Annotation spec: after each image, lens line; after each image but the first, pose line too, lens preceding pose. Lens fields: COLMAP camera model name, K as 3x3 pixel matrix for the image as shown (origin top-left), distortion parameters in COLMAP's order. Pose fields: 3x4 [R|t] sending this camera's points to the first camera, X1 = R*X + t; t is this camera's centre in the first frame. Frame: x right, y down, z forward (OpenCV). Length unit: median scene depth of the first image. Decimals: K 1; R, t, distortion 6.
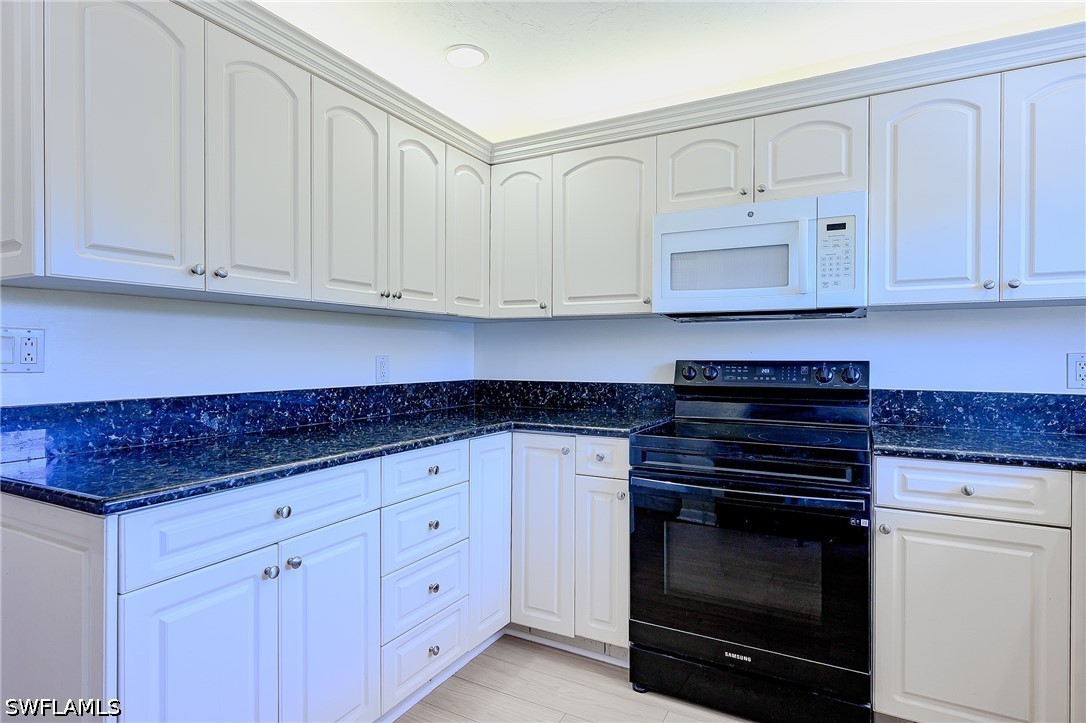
lens RADIAL K [[582.7, 0, 543.0], [0, 582.7, 361.5], [0, 0, 1]] dist [0.000936, 0.000183]
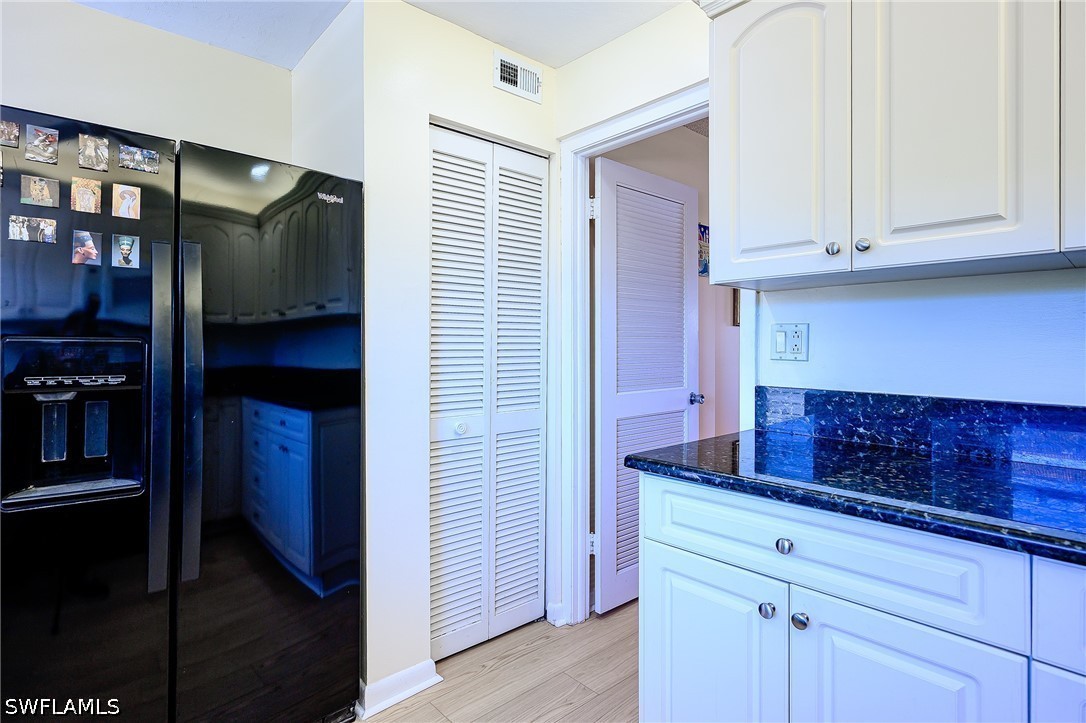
lens RADIAL K [[556.4, 0, 545.0], [0, 556.4, 346.7], [0, 0, 1]] dist [0.001200, 0.000277]
pose [[-0.341094, 0.004041, -0.940020, 0.319490], [-0.012660, 0.999880, 0.008892, -0.011441], [0.939944, 0.014933, -0.341002, 0.813087]]
